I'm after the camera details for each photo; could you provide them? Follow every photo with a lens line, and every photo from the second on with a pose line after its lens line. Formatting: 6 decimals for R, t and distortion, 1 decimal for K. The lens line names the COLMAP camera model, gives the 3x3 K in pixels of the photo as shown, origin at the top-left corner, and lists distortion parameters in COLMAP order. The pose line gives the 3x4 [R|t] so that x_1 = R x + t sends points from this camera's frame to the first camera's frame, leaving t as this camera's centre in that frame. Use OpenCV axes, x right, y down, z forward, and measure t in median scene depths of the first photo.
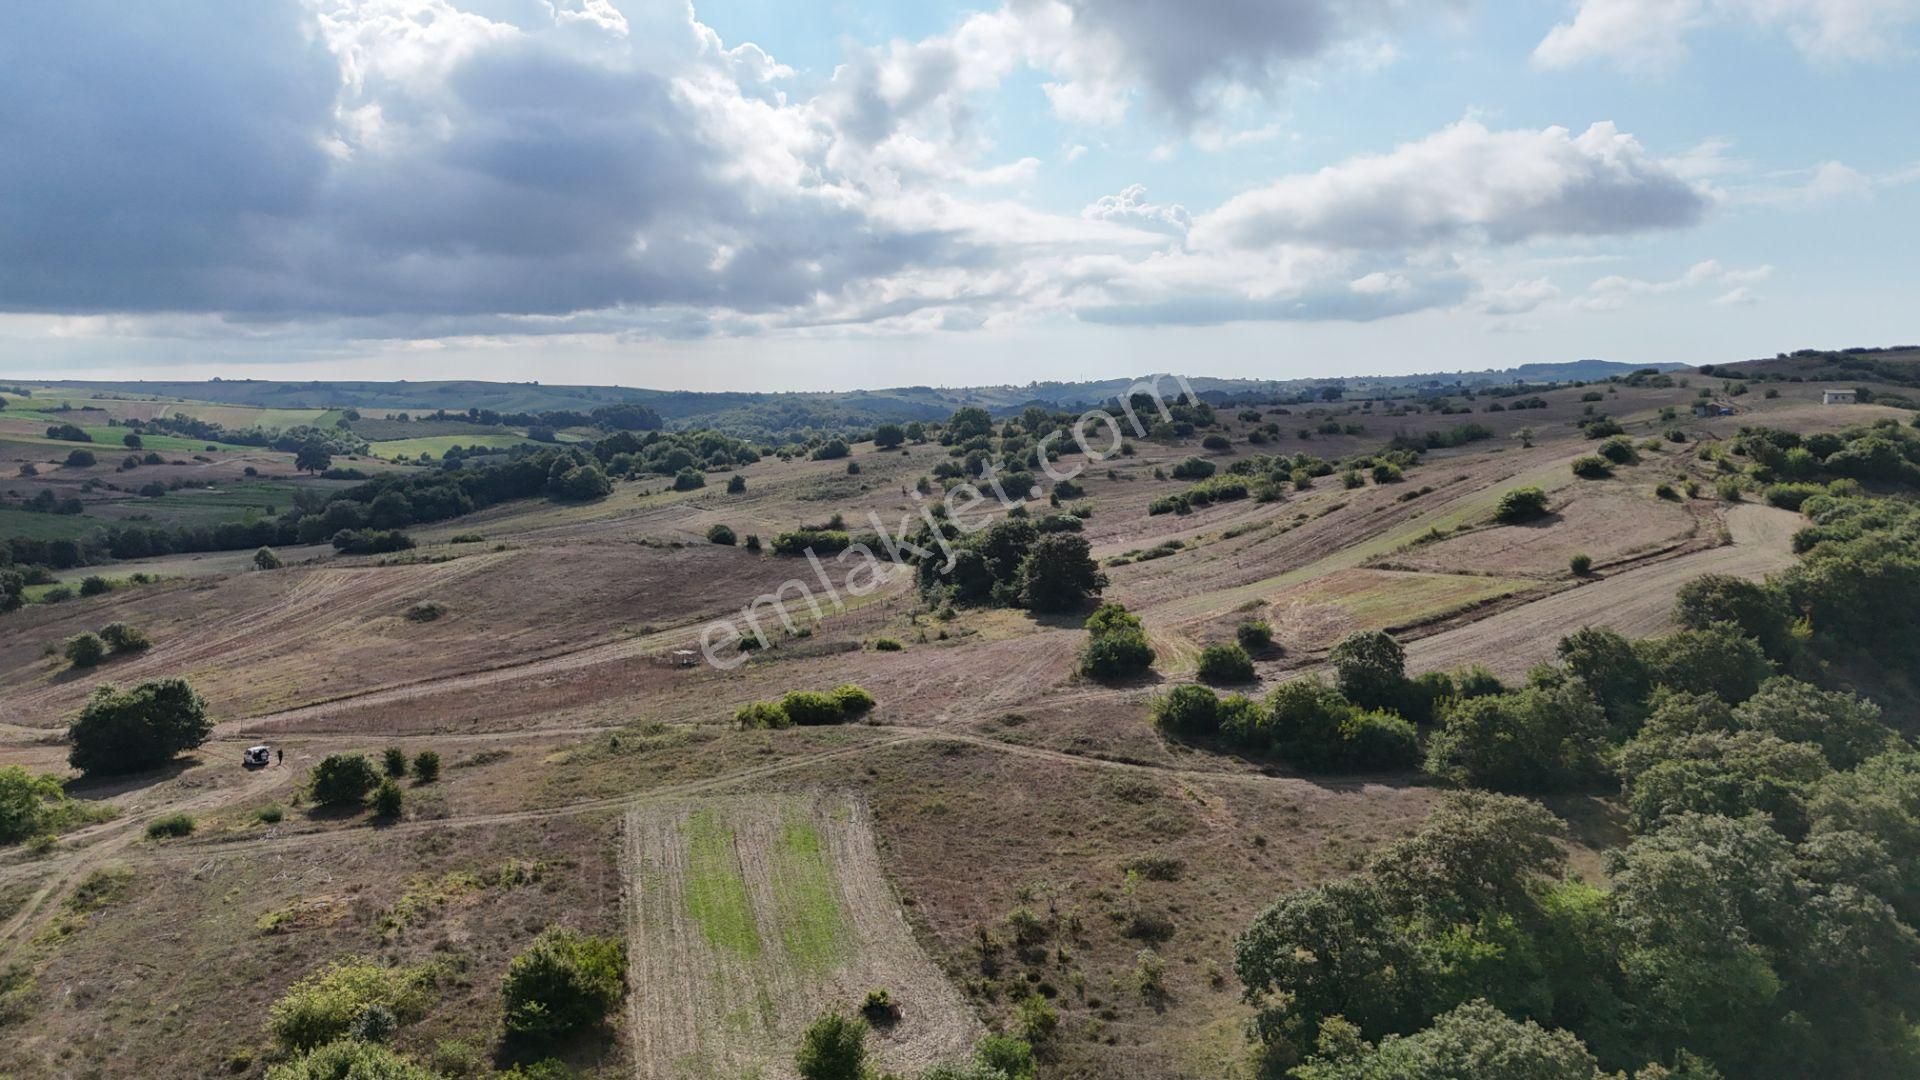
lens RADIAL K [[1417.1, 0, 956.4], [0, 1417.1, 546.4], [0, 0, 1]] dist [0.070187, -0.071644]
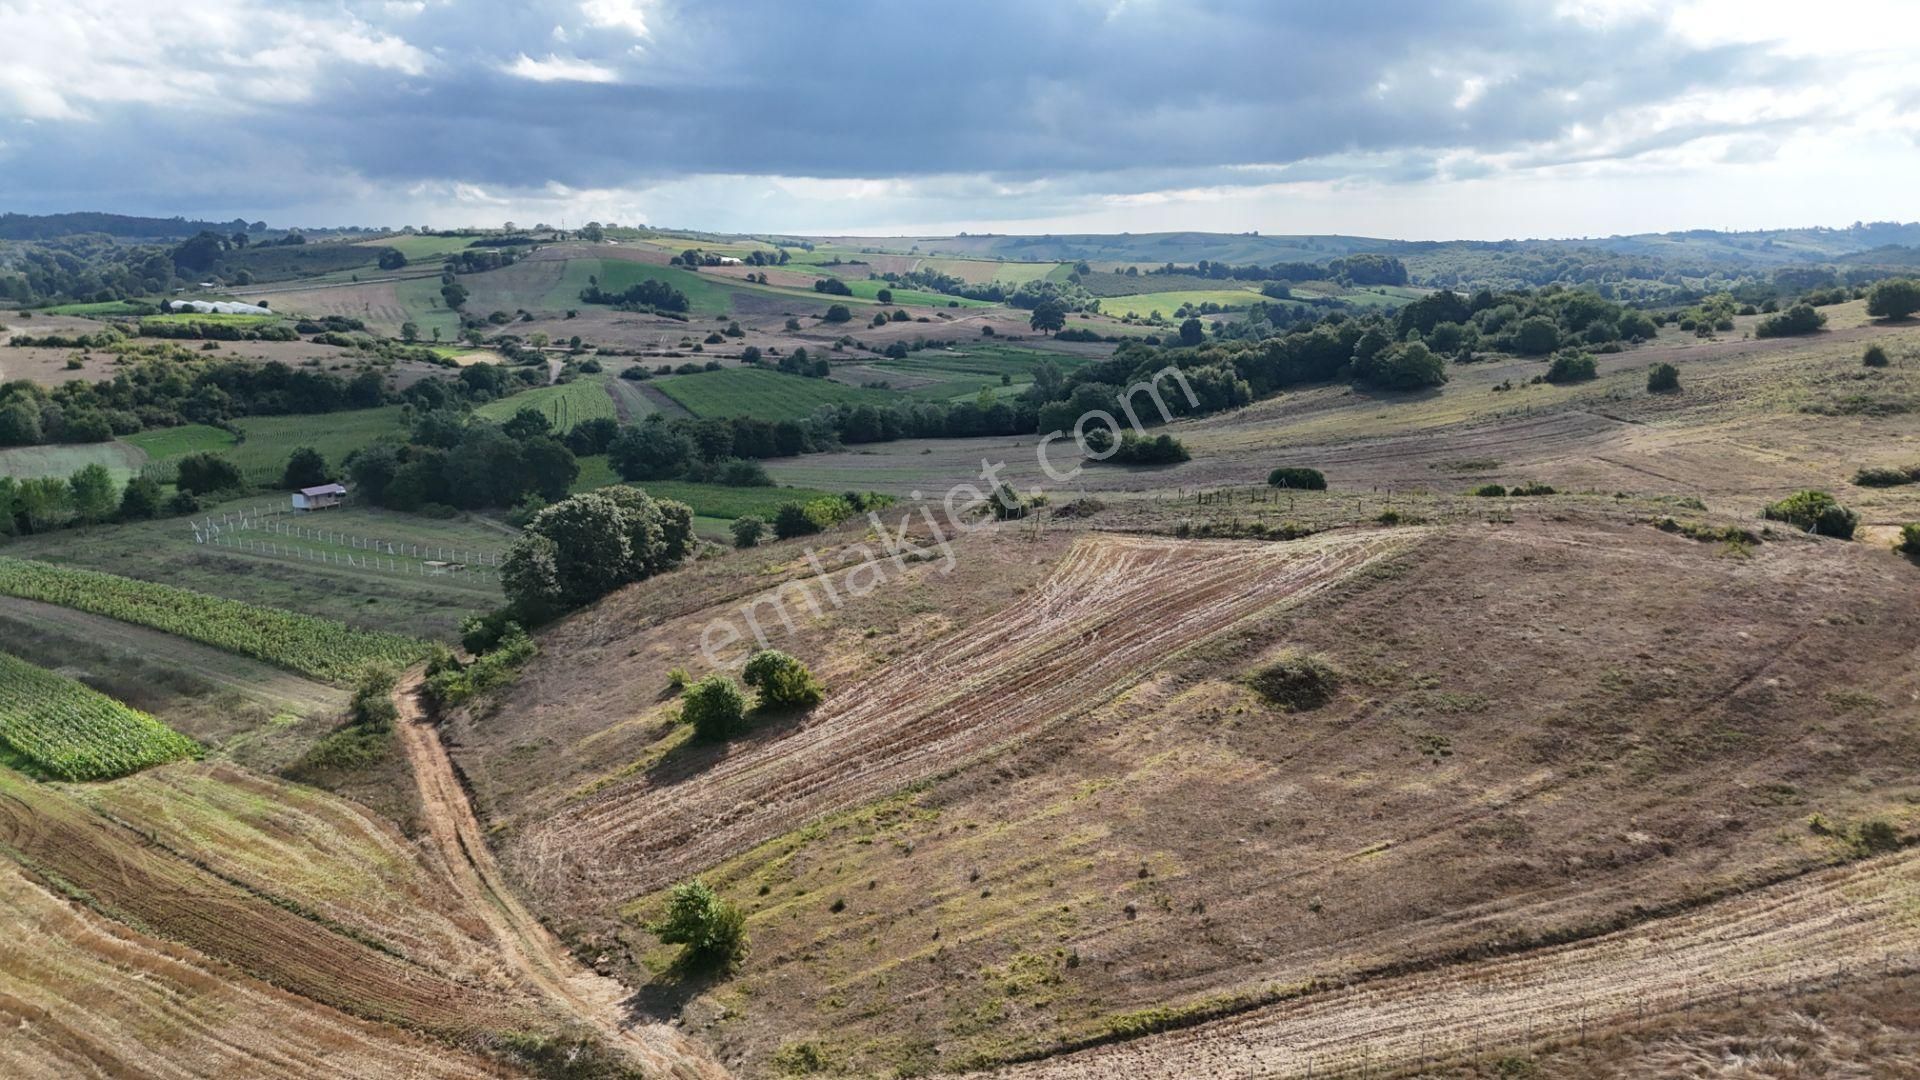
lens RADIAL K [[1412.8, 0, 957.9], [0, 1412.8, 539.6], [0, 0, 1]] dist [0.069878, -0.064728]
pose [[0.888238, 0.088867, -0.450706, -0.281768], [-0.044623, 0.993162, 0.107882, -0.054085], [0.457212, -0.075713, 0.886129, 0.563172]]
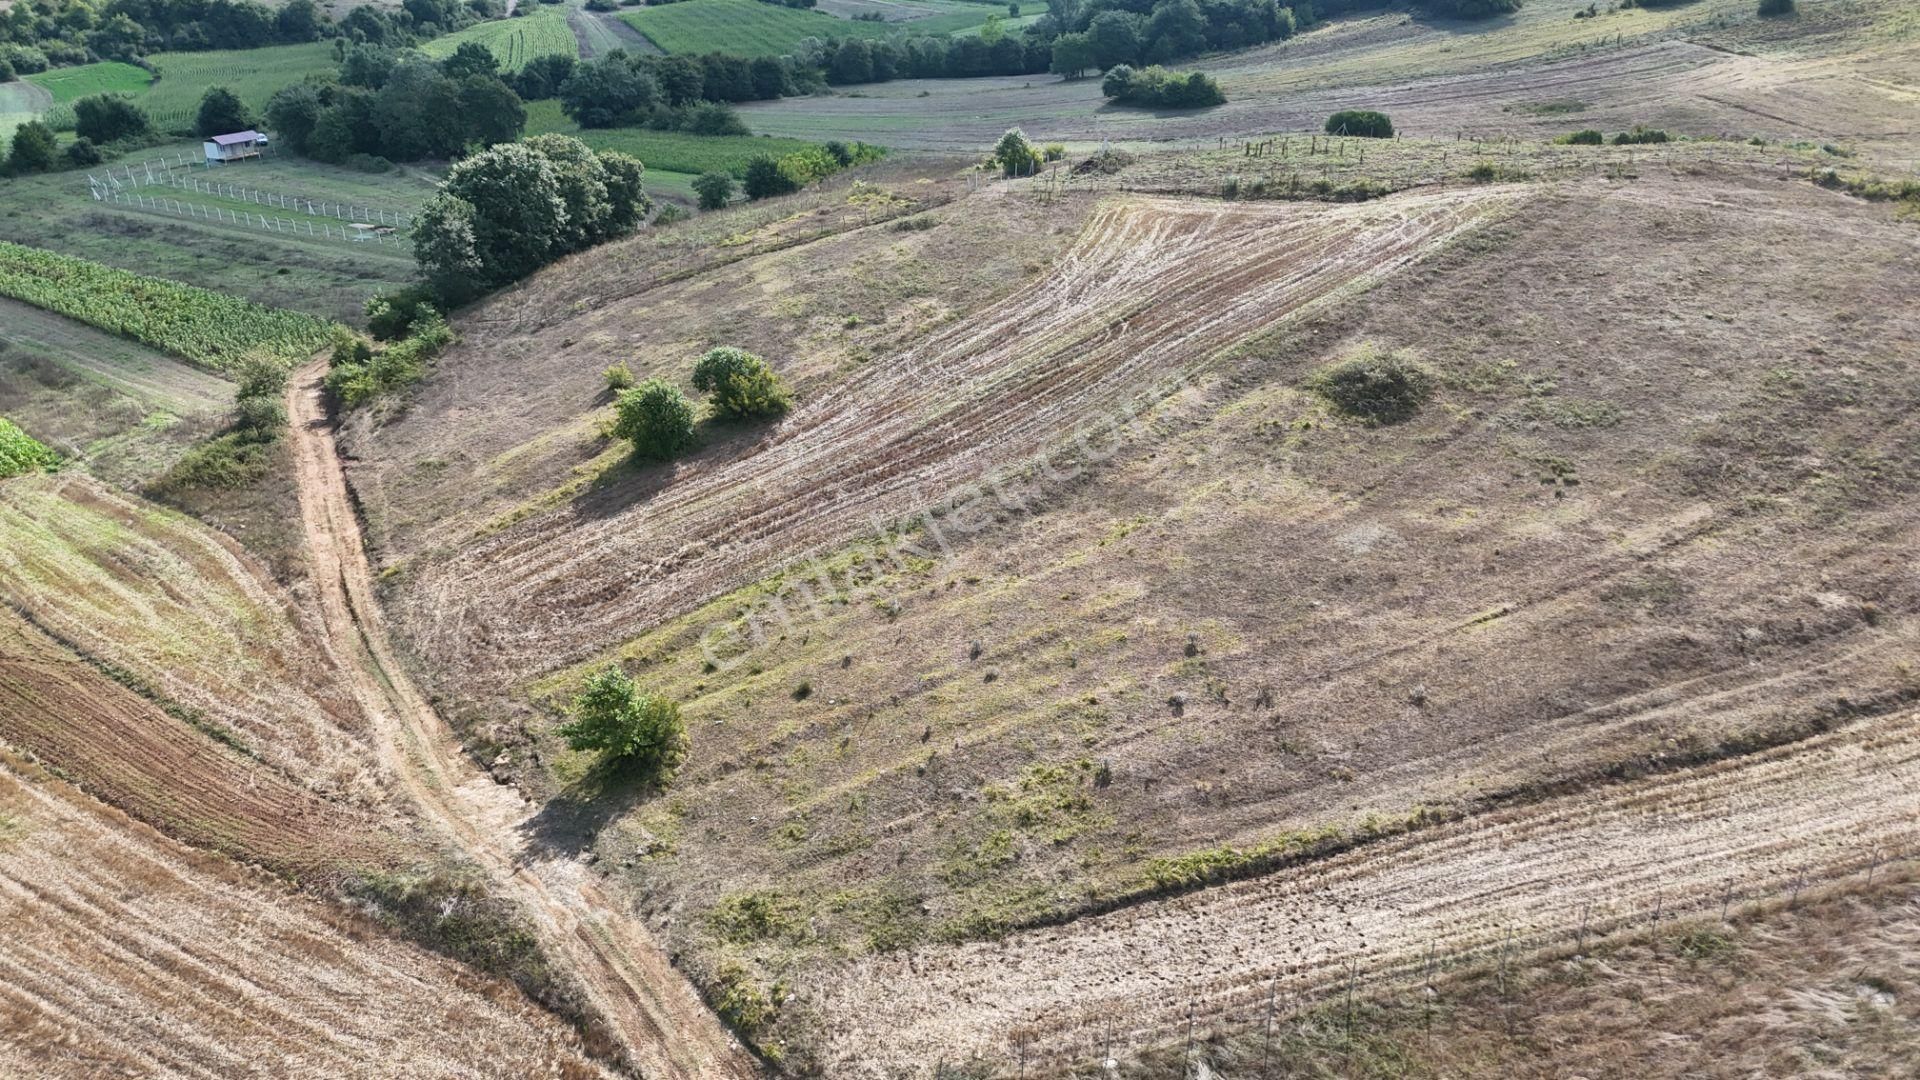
lens RADIAL K [[1412.8, 0, 957.9], [0, 1412.8, 539.6], [0, 0, 1]] dist [0.069878, -0.064728]
pose [[0.887241, 0.192425, -0.419256, -0.327510], [-0.043285, 0.939563, 0.339628, -0.046327], [0.459270, -0.283184, 0.841949, 0.656199]]
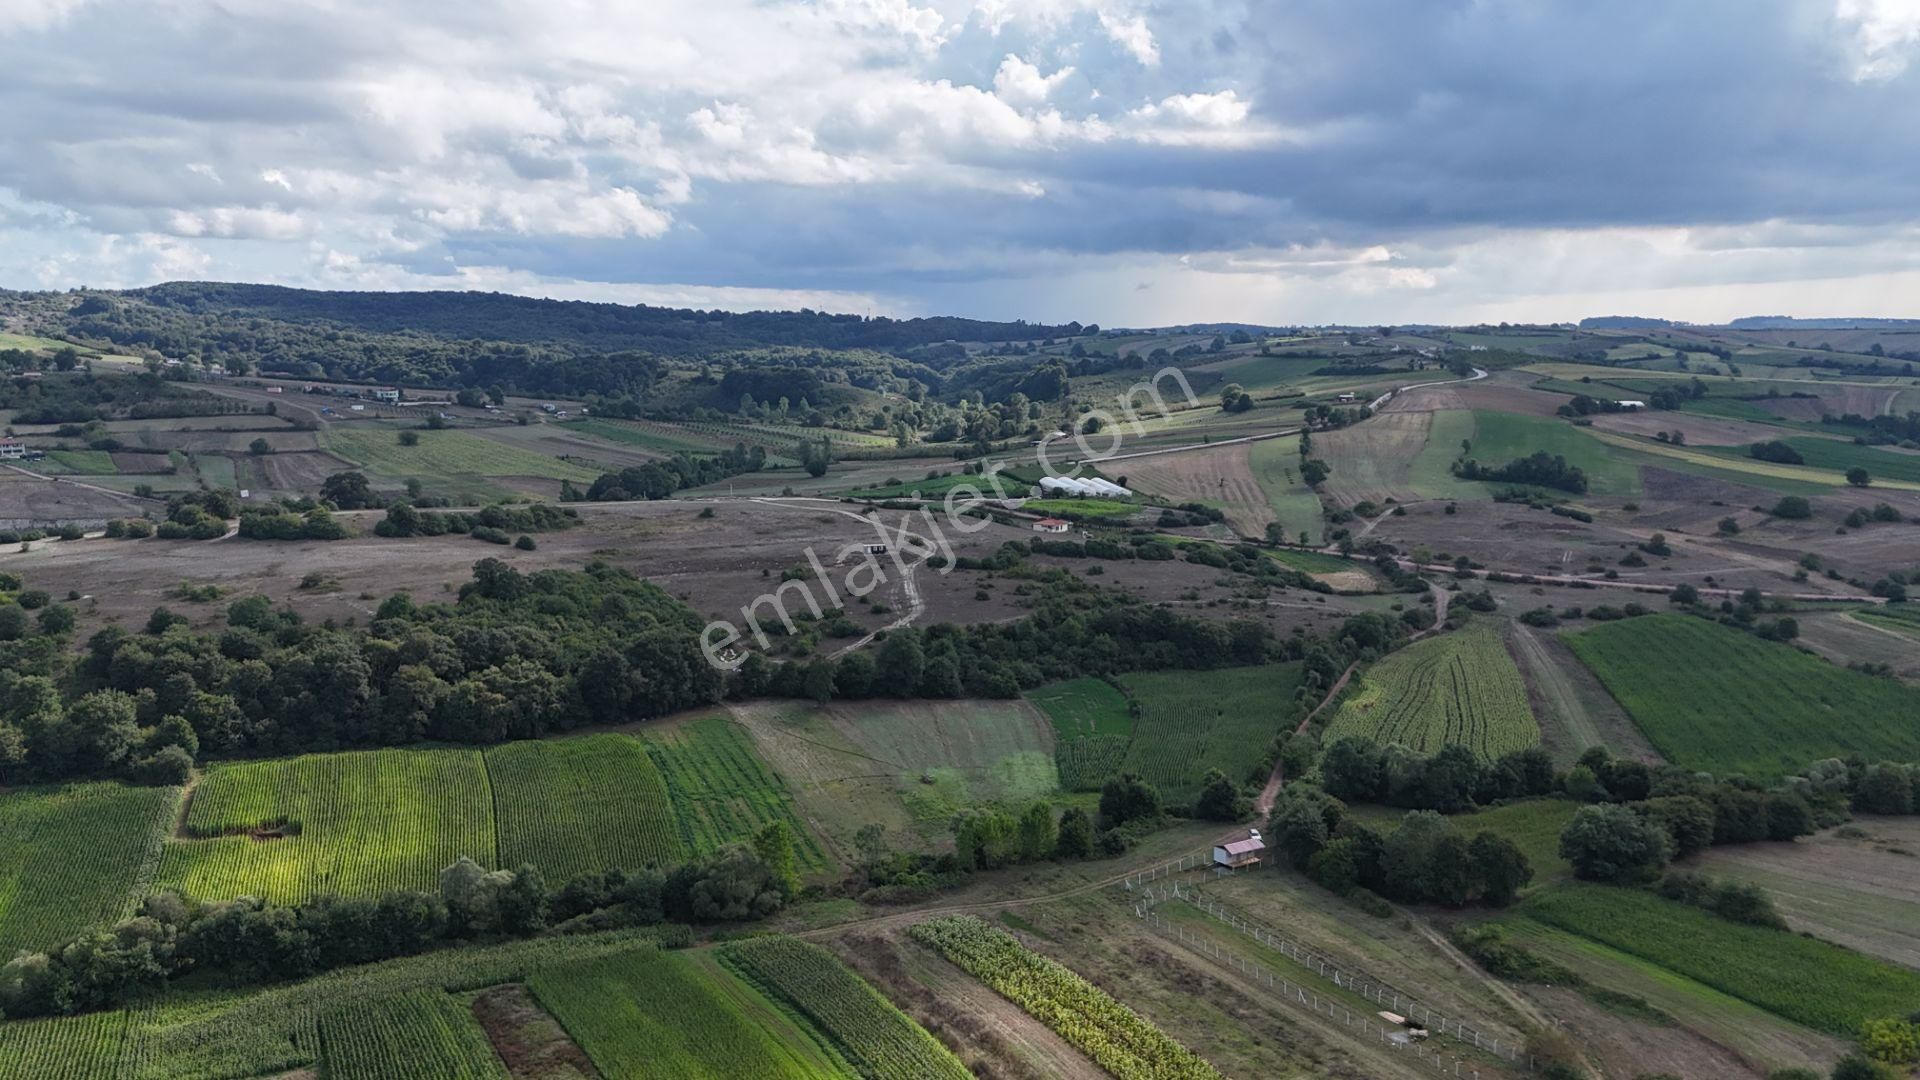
lens RADIAL K [[1662.1, 0, 900.2], [0, 1662.1, 539.0], [0, 0, 1]] dist [-0.003047, -0.006907]
pose [[0.518644, 0.105916, -0.848405, -0.359016], [-0.078148, 0.994016, 0.076321, -0.271382], [0.851411, 0.026718, 0.523817, 0.457101]]
